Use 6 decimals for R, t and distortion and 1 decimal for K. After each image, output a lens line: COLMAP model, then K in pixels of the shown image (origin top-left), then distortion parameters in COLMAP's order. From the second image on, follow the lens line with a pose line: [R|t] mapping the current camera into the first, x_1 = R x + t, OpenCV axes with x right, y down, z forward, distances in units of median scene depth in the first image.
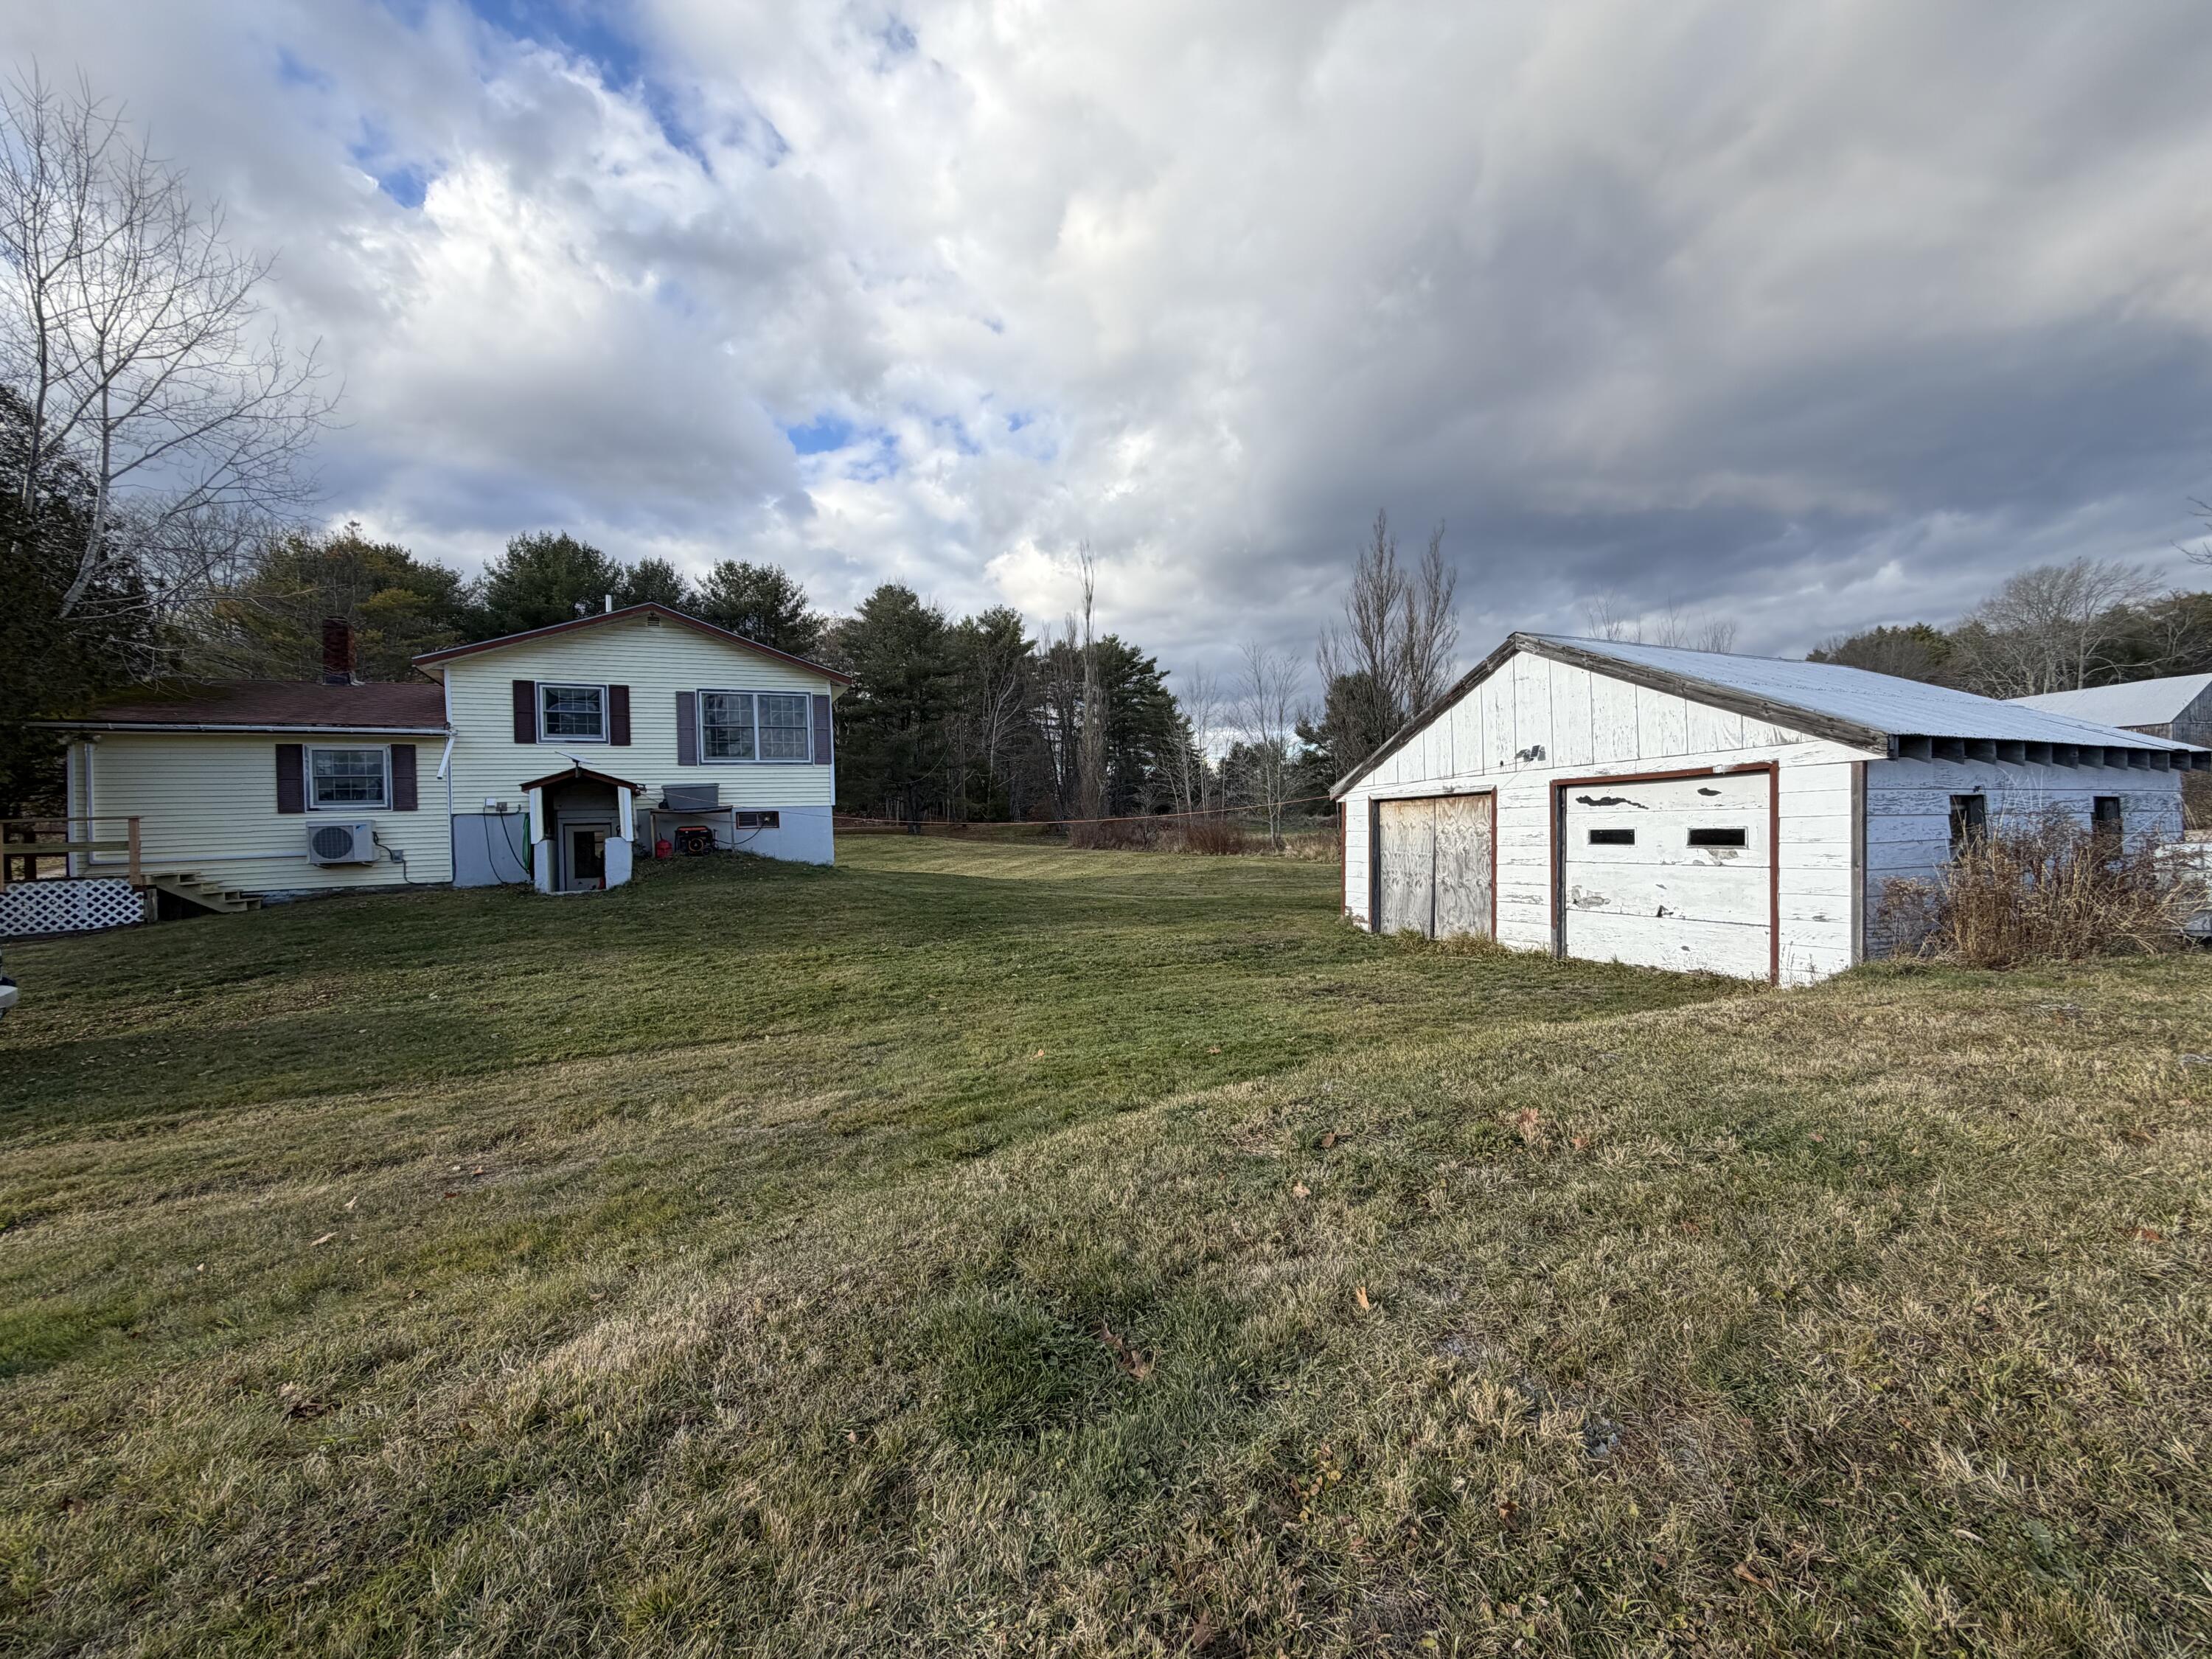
lens RADIAL K [[885.9, 0, 1106.0], [0, 885.9, 829.5], [0, 0, 1]] dist [-0.000614, 0.000377]
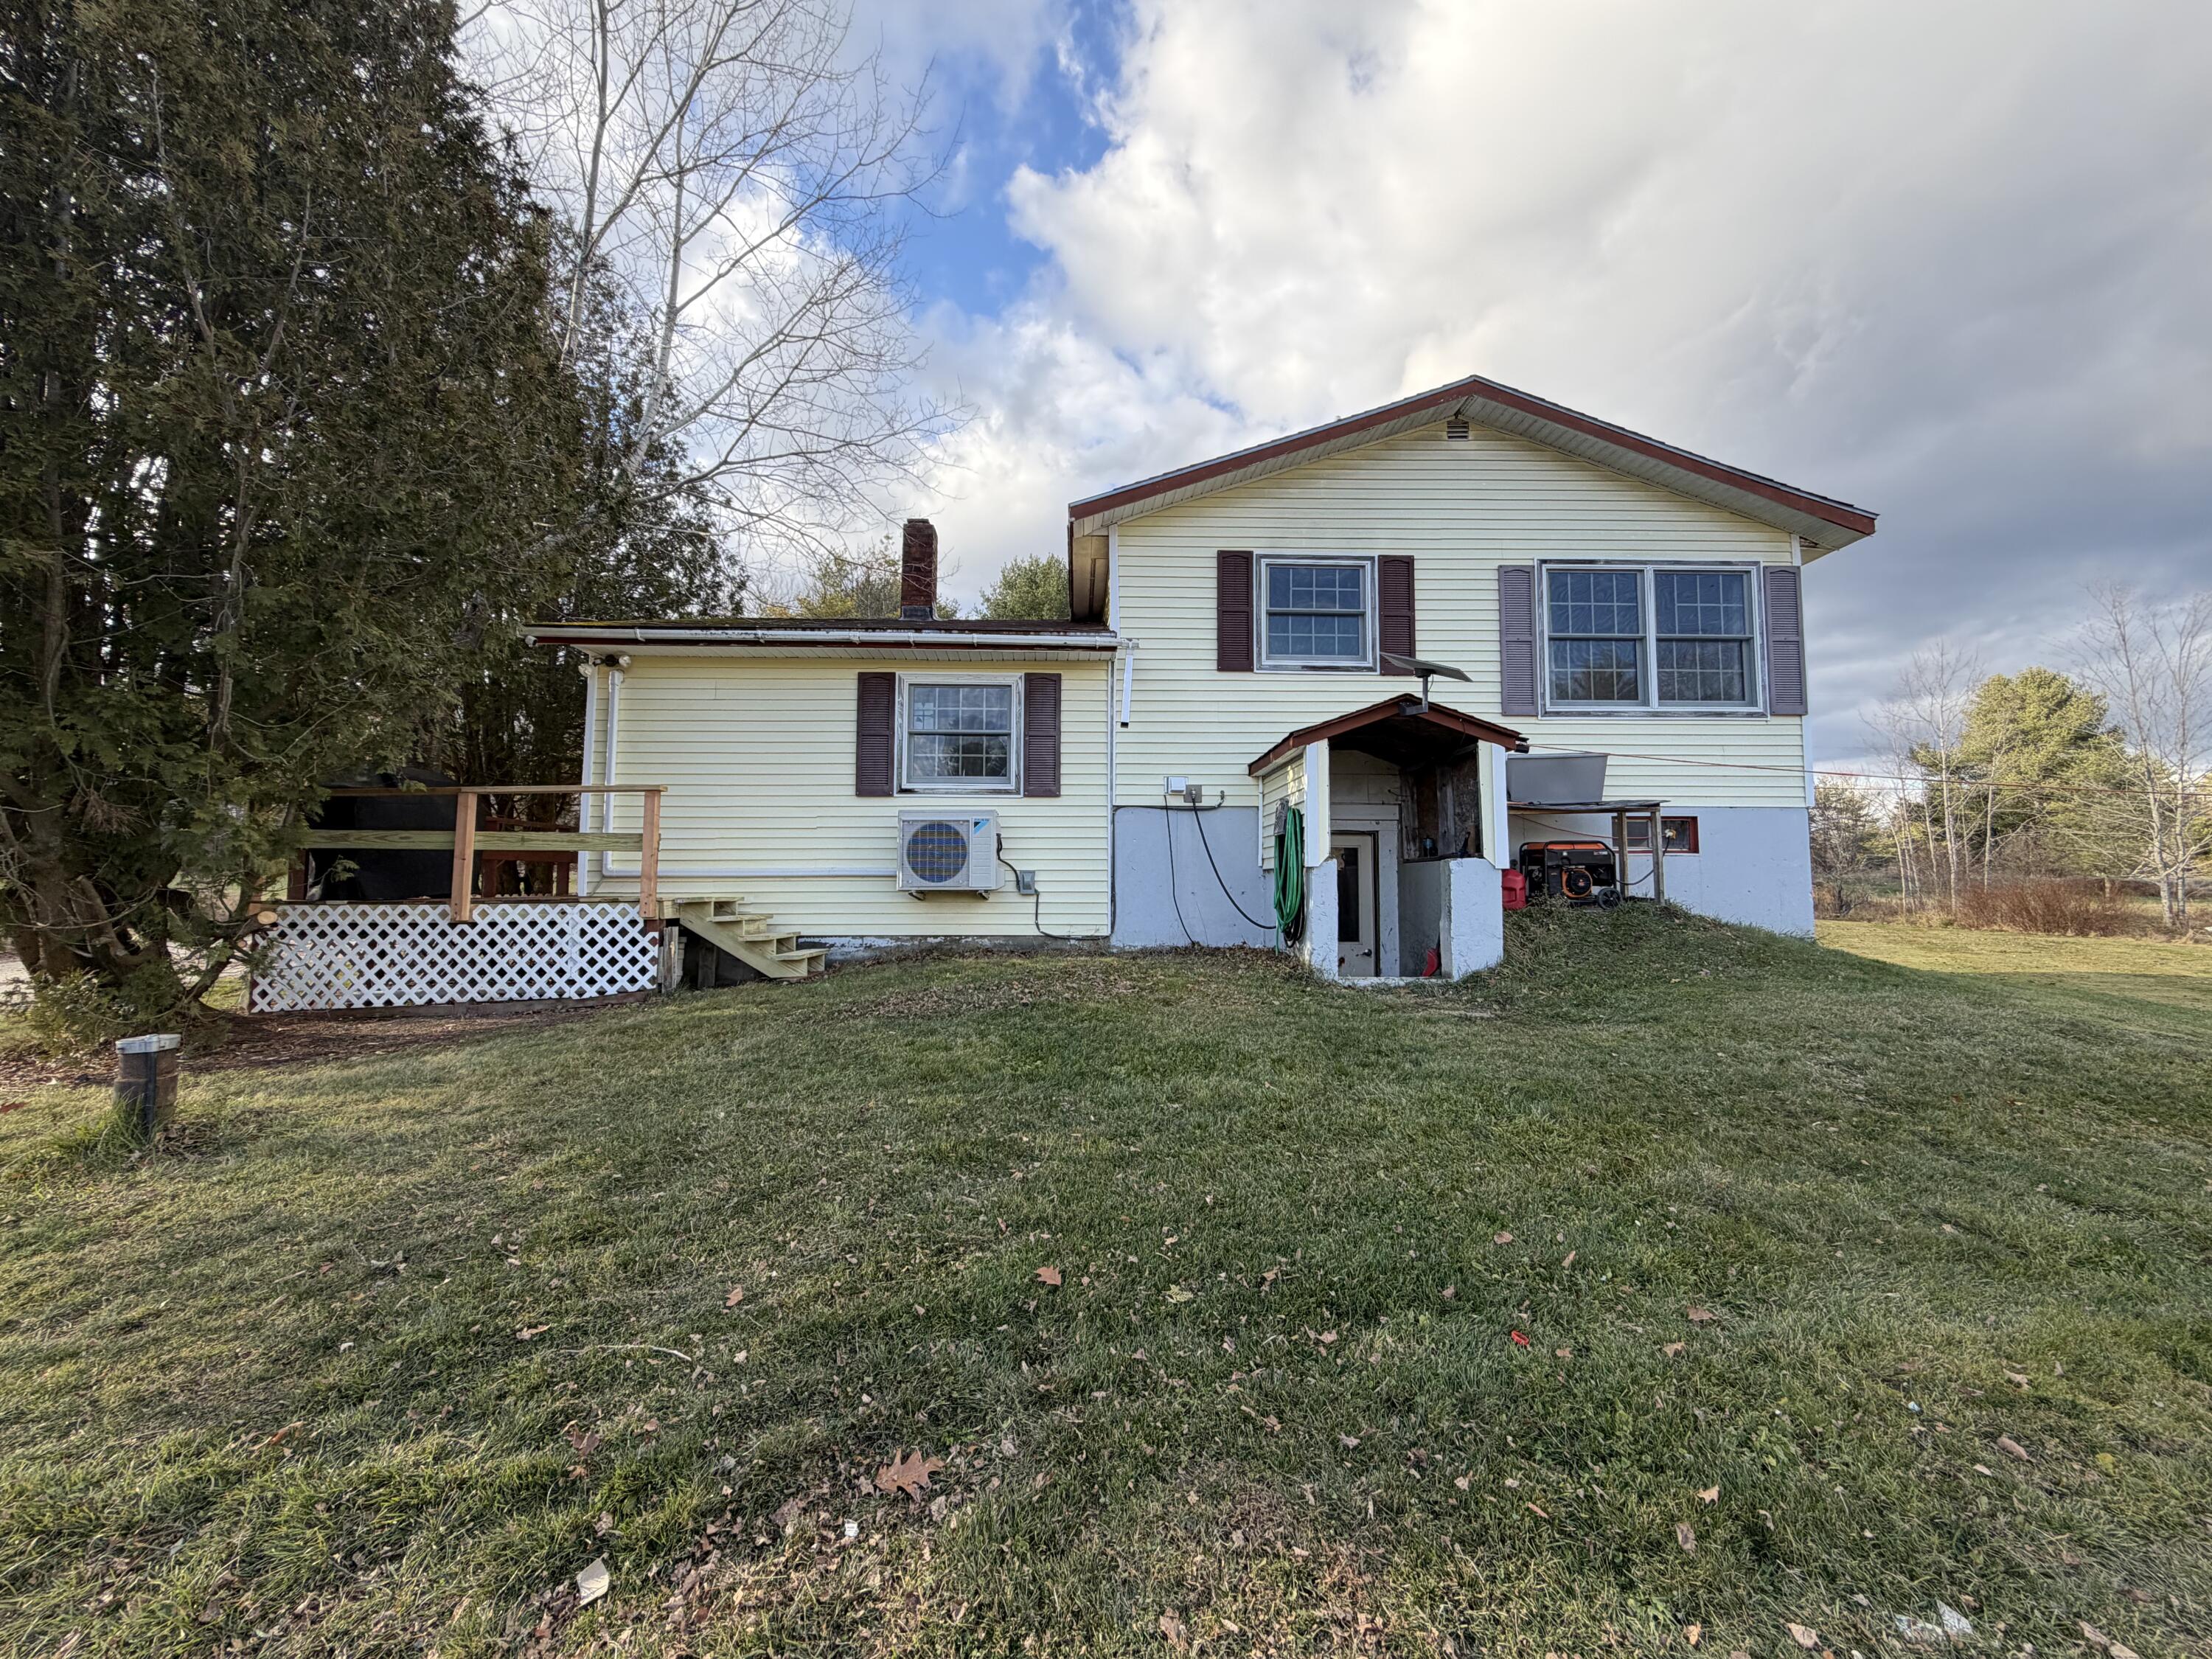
lens RADIAL K [[885.9, 0, 1106.0], [0, 885.9, 829.5], [0, 0, 1]] dist [-0.000614, 0.000377]
pose [[0.914659, 0.013329, -0.404007, -0.561674], [-0.035386, 0.998260, -0.047176, 0.022698], [0.402675, 0.057446, 0.913538, 0.552357]]
